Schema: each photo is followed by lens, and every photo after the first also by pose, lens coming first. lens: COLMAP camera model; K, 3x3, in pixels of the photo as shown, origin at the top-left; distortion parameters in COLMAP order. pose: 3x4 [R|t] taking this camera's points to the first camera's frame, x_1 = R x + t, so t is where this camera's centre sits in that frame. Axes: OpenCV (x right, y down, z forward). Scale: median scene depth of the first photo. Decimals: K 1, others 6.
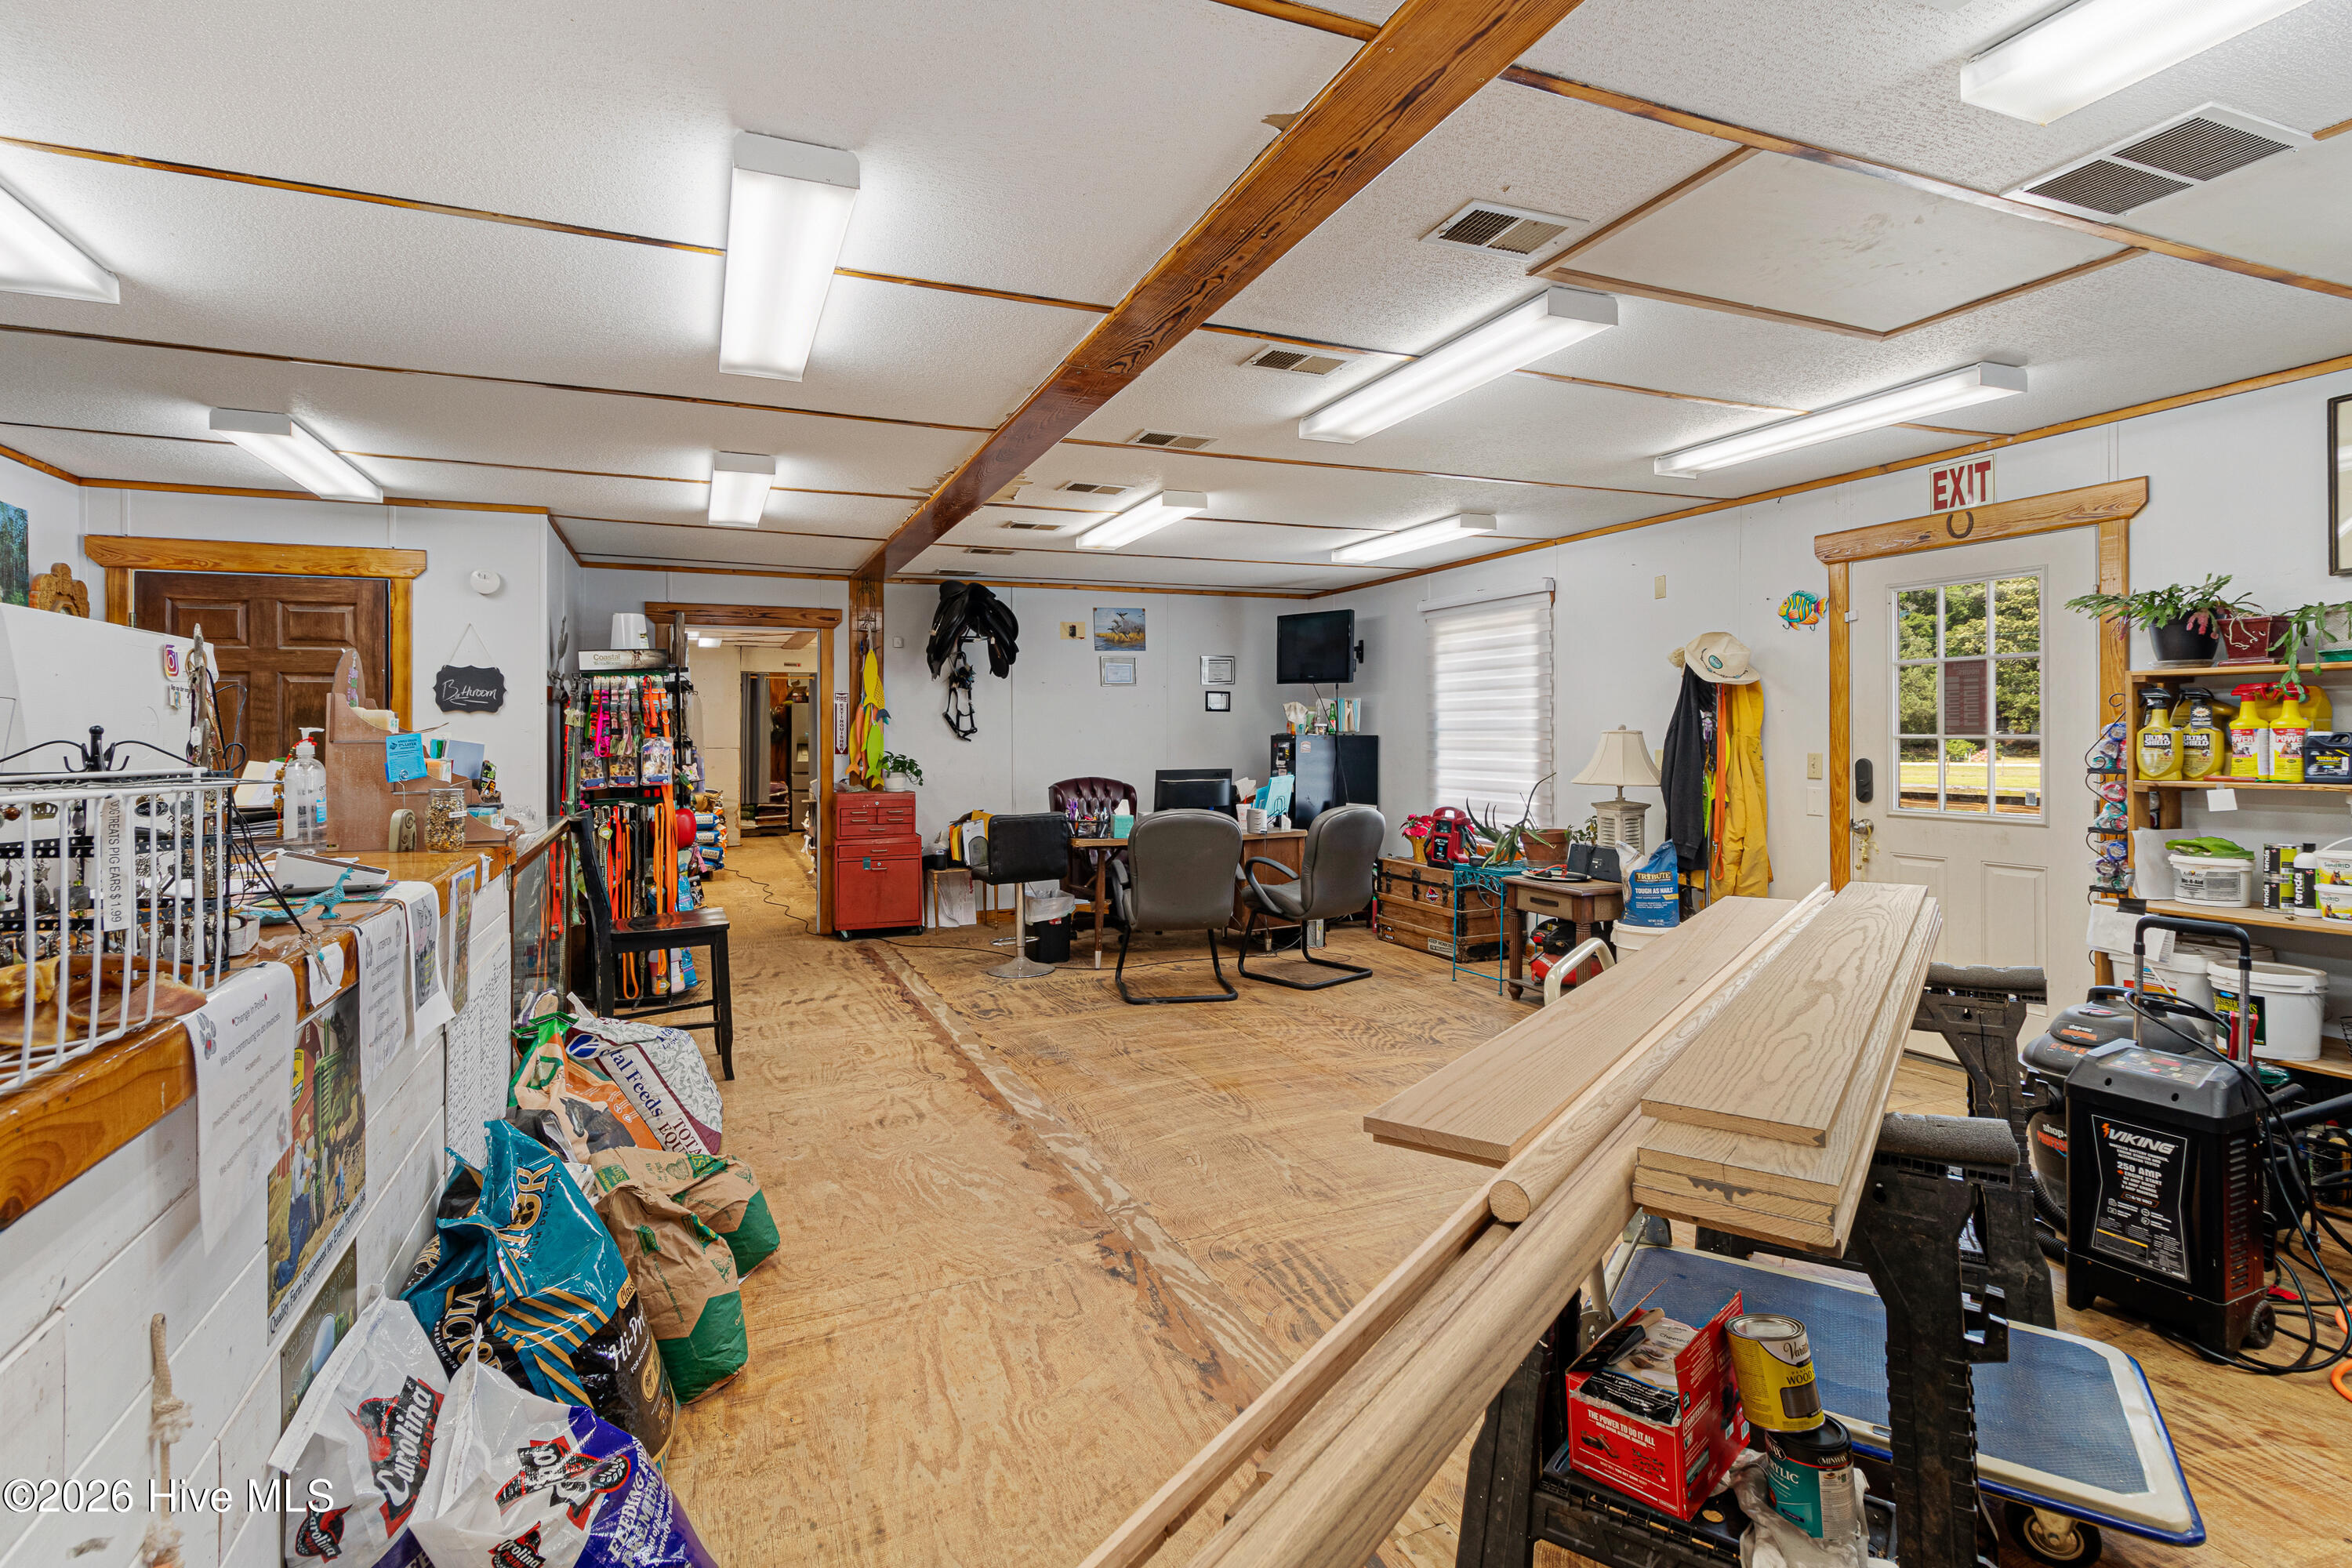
lens RADIAL K [[1118.7, 0, 1219.1], [0, 1118.7, 736.1], [0, 0, 1]] dist [0.004357, 0.000762]
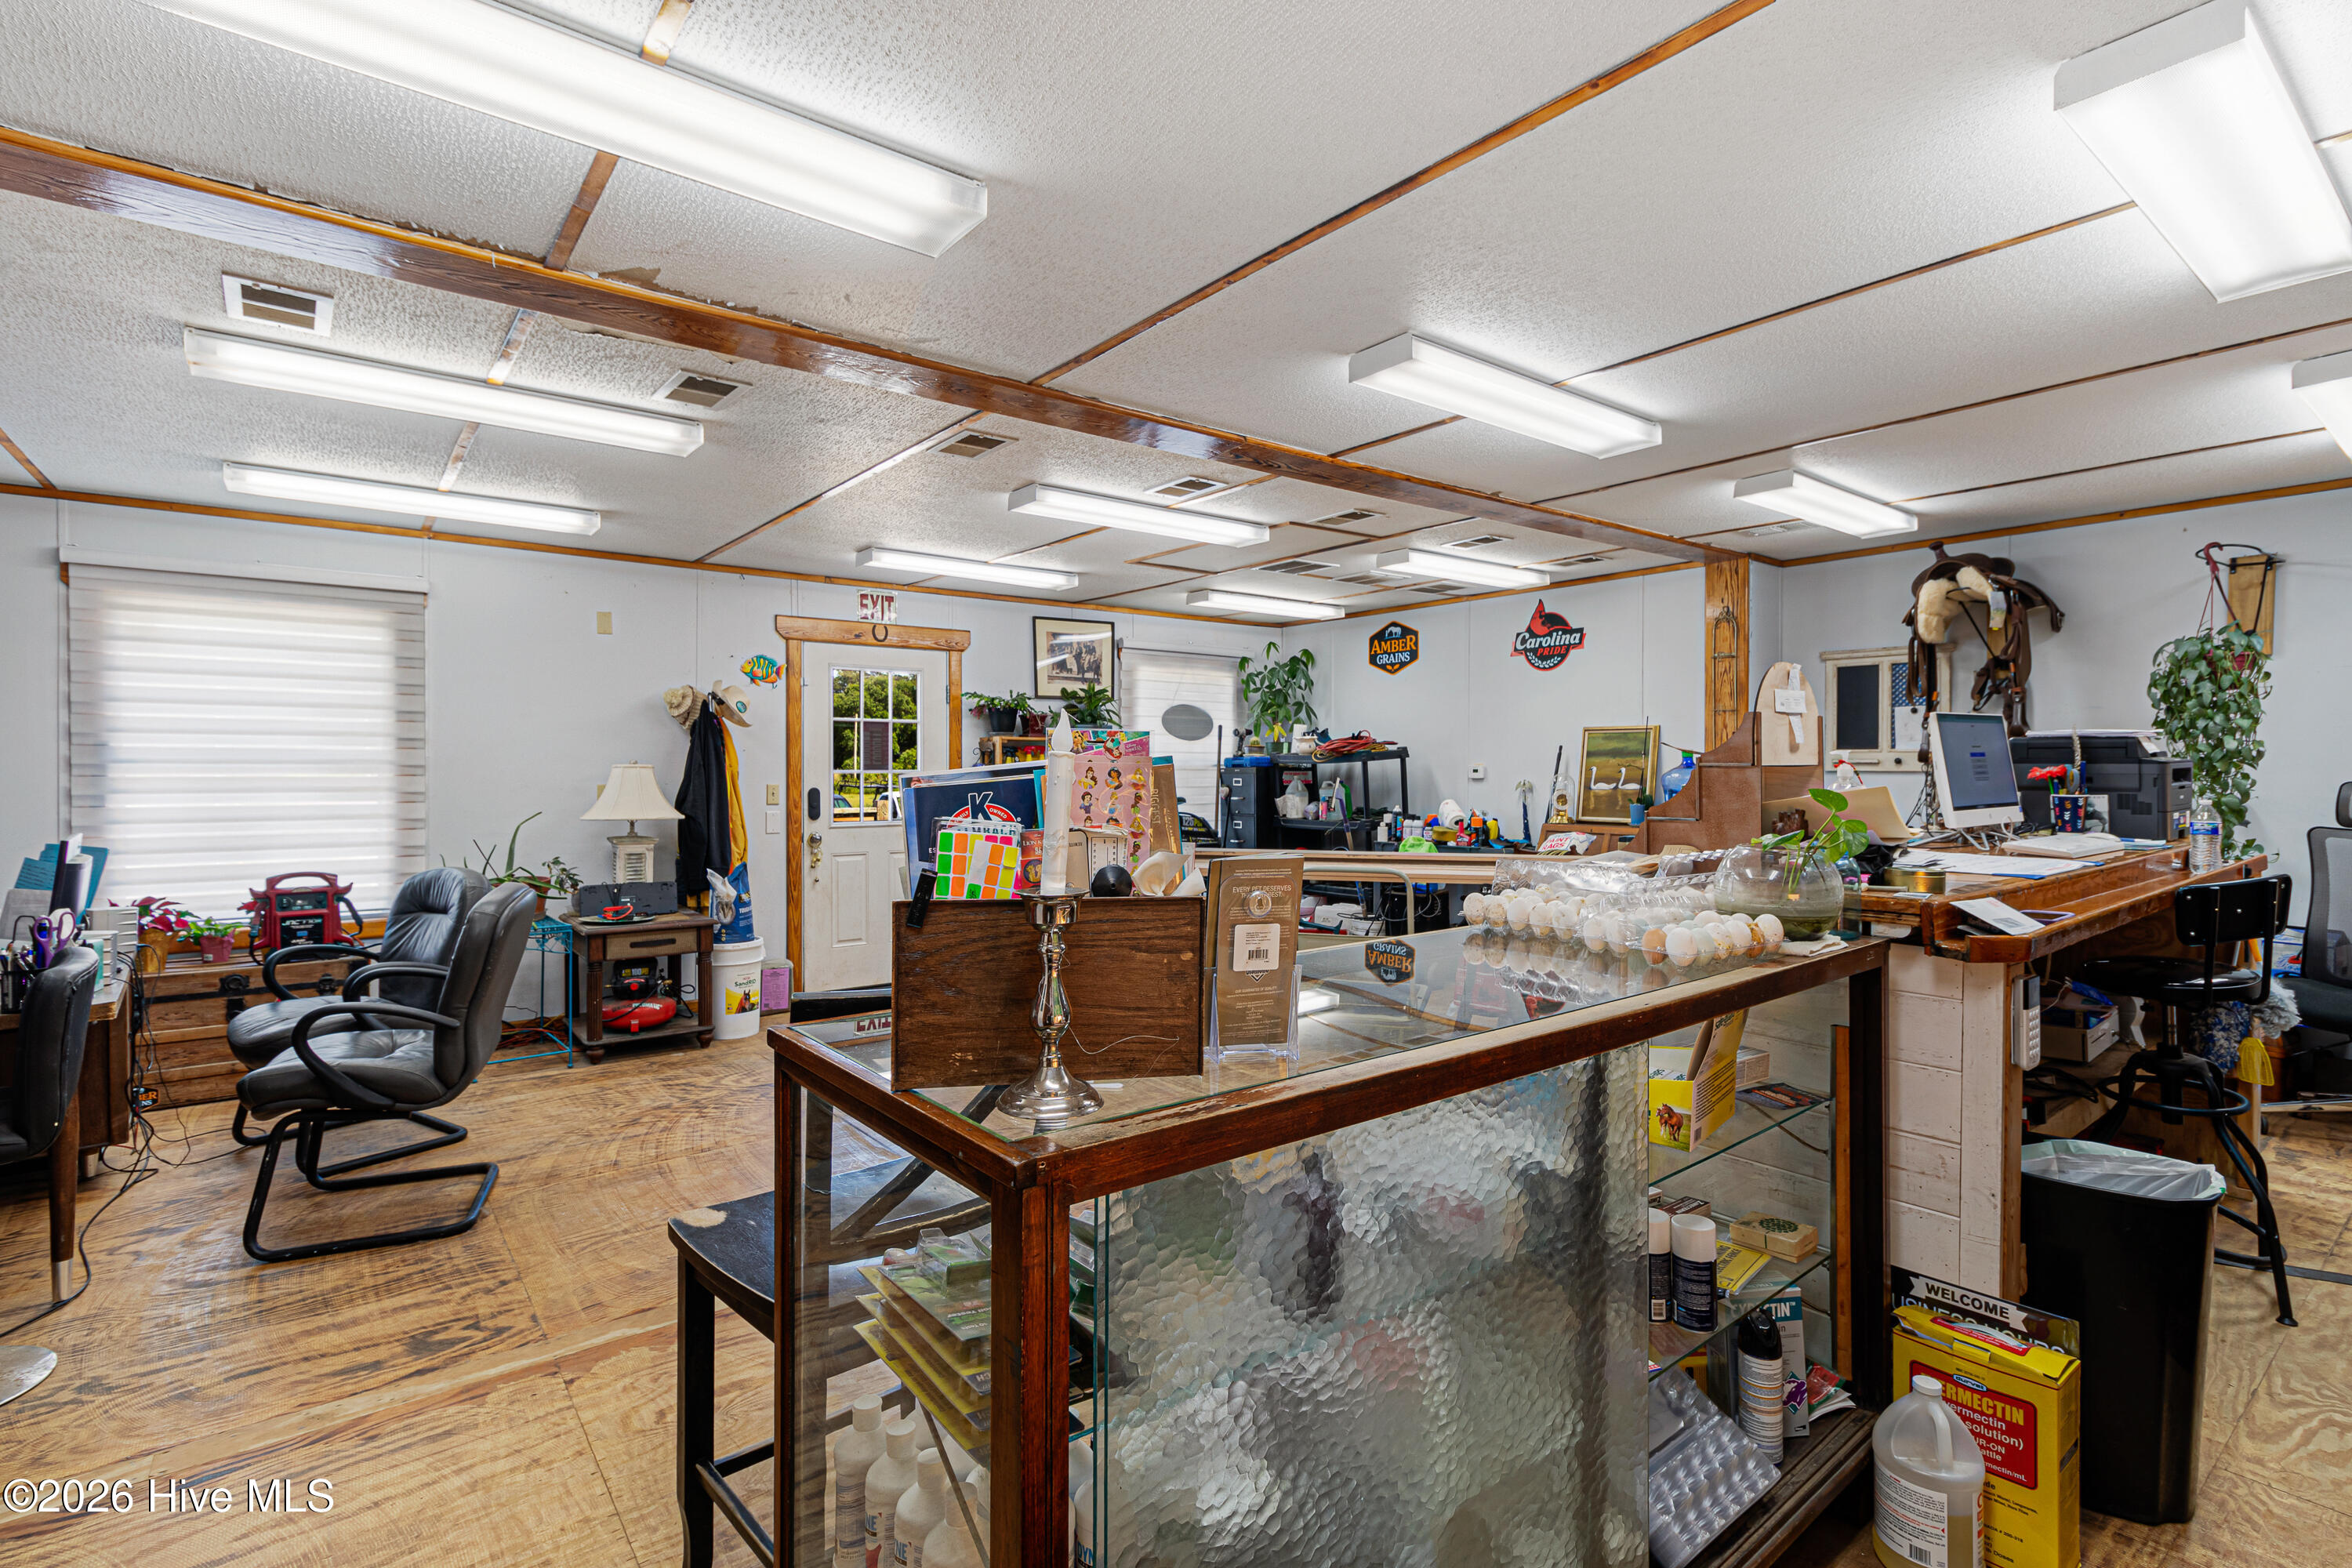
lens RADIAL K [[1117.2, 0, 1128.5], [0, 1117.2, 764.9], [0, 0, 1]] dist [0.003828, 0.000535]
pose [[-0.213453, 0.011671, 0.976884, -0.930239], [0.007141, 0.999921, -0.010386, 0.010515], [-0.976927, 0.004759, -0.213519, 1.026740]]
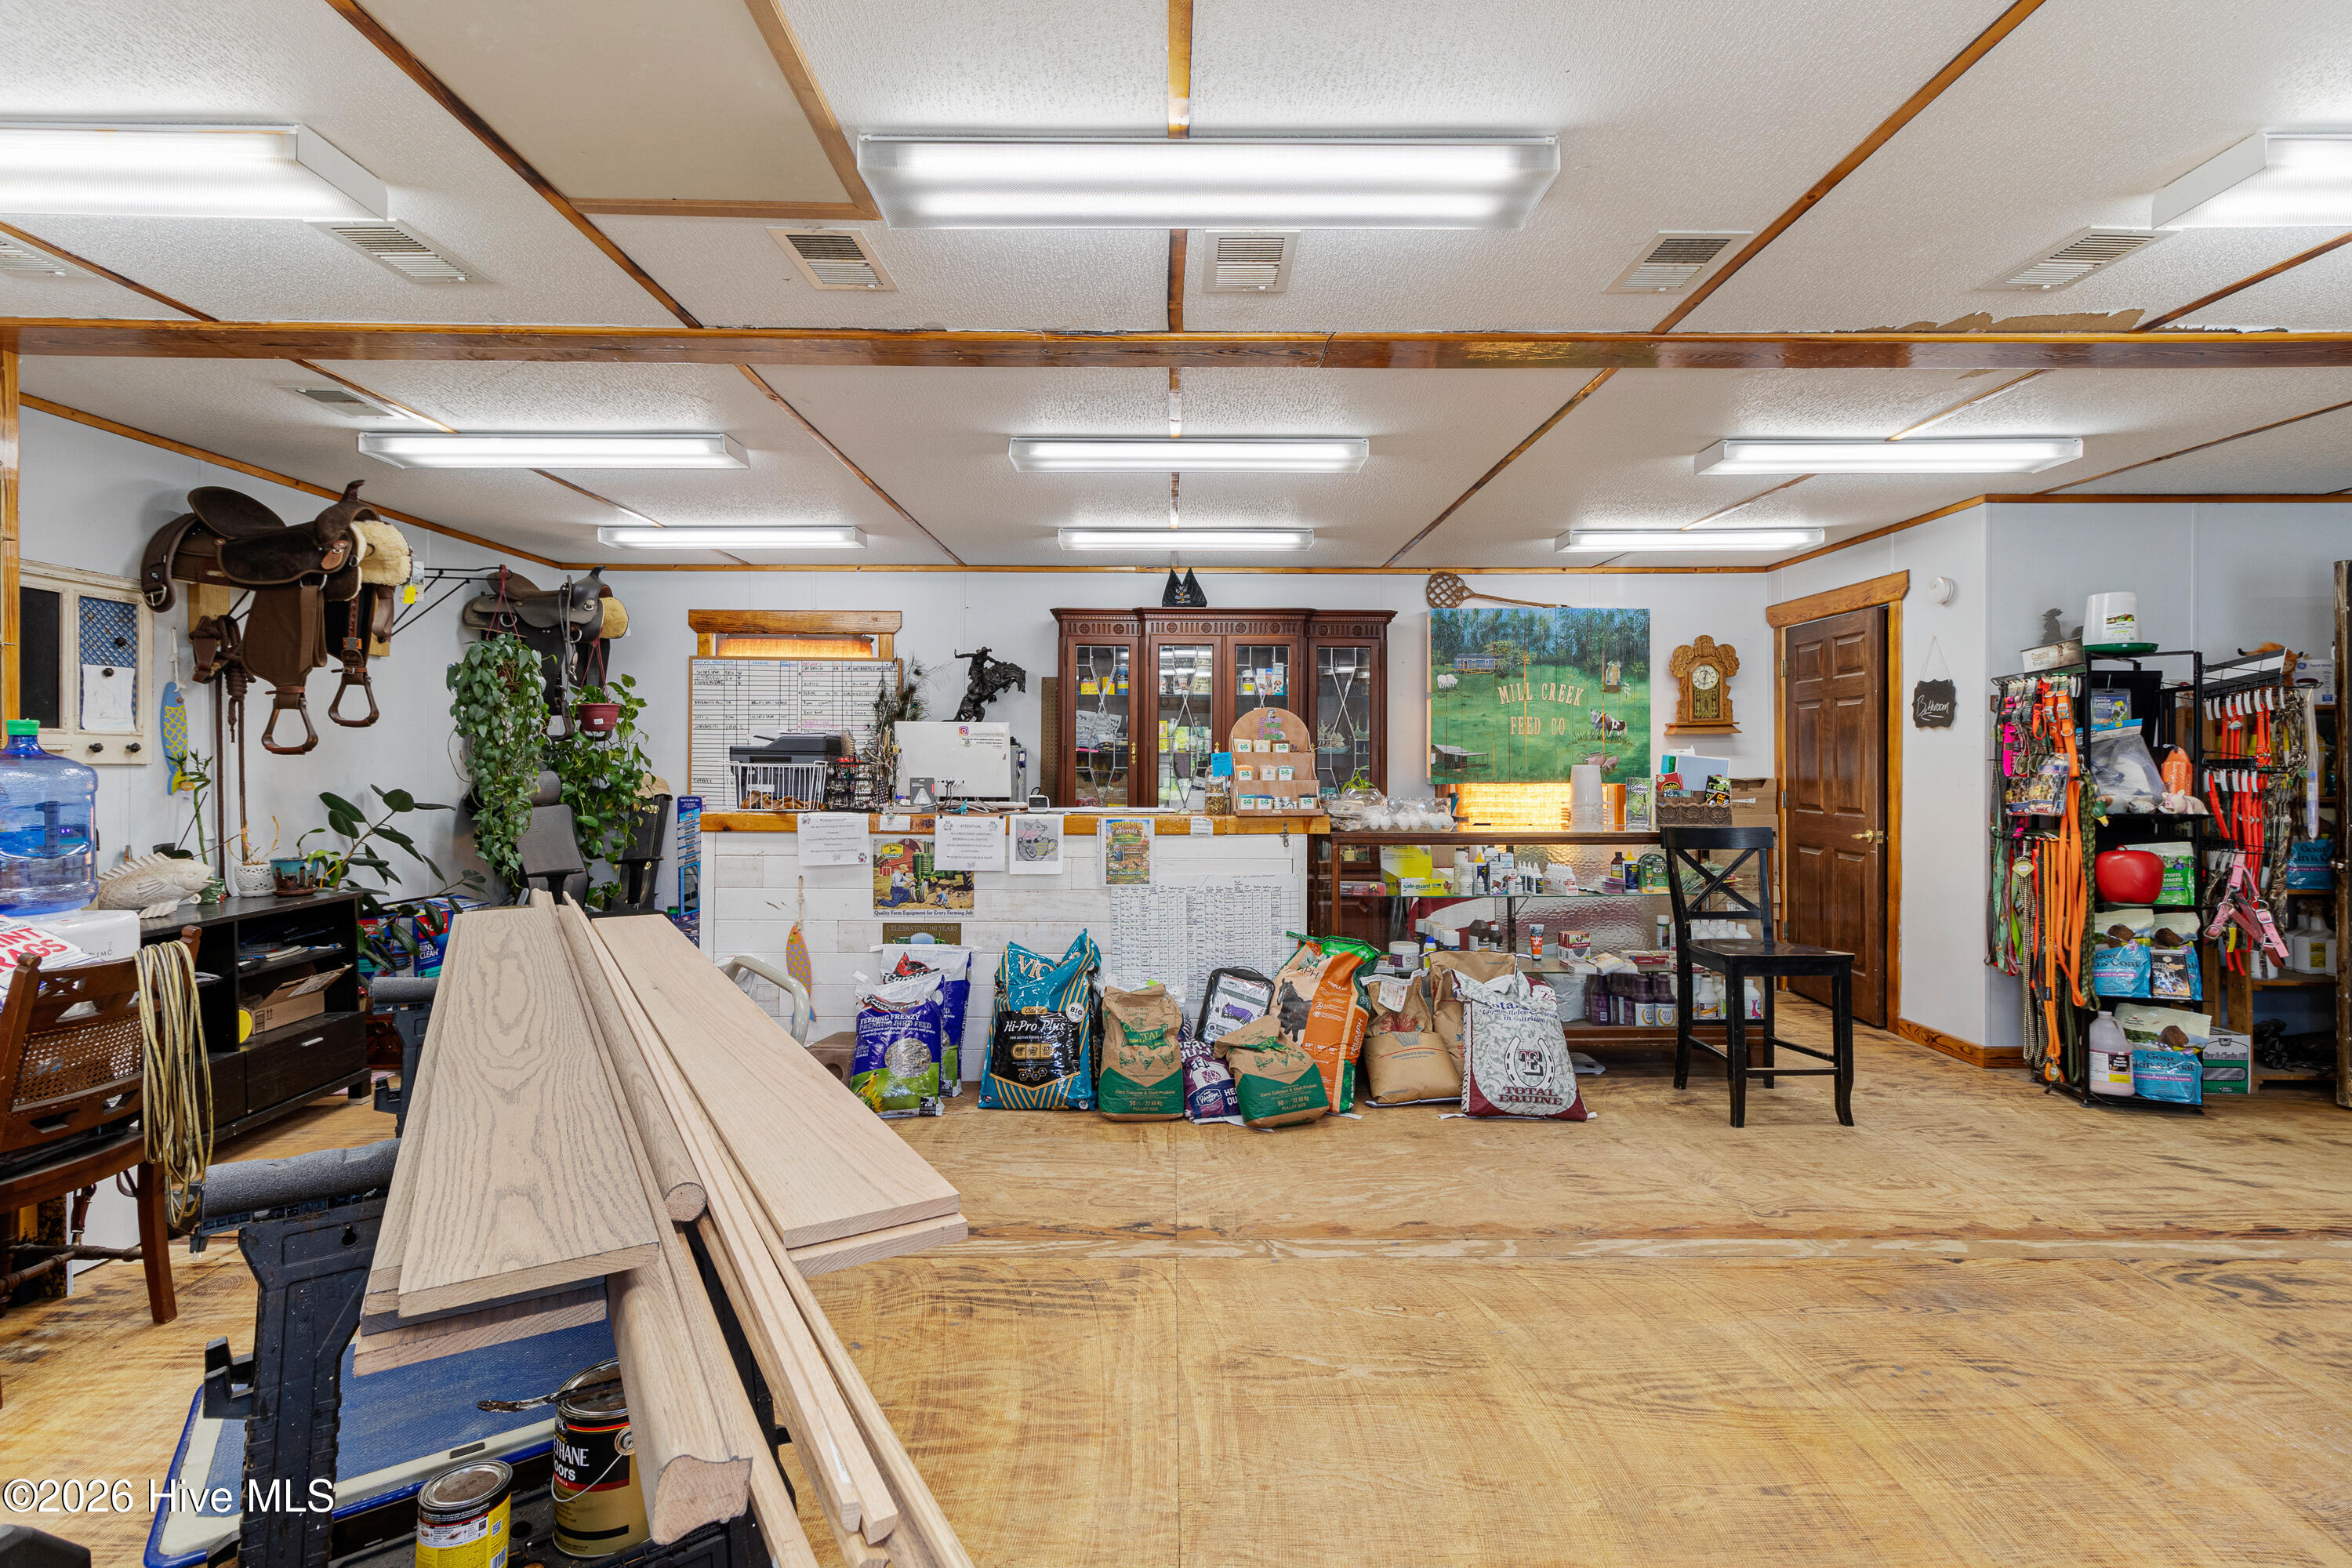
lens RADIAL K [[1085.7, 0, 1131.6], [0, 1085.7, 760.1], [0, 0, 1]] dist [0.001832, -0.000121]
pose [[-0.425986, 0.005772, -0.904711, 0.587137], [0.002373, 0.999983, 0.005263, 0.000406], [0.904727, 0.000095, -0.425992, 0.944690]]
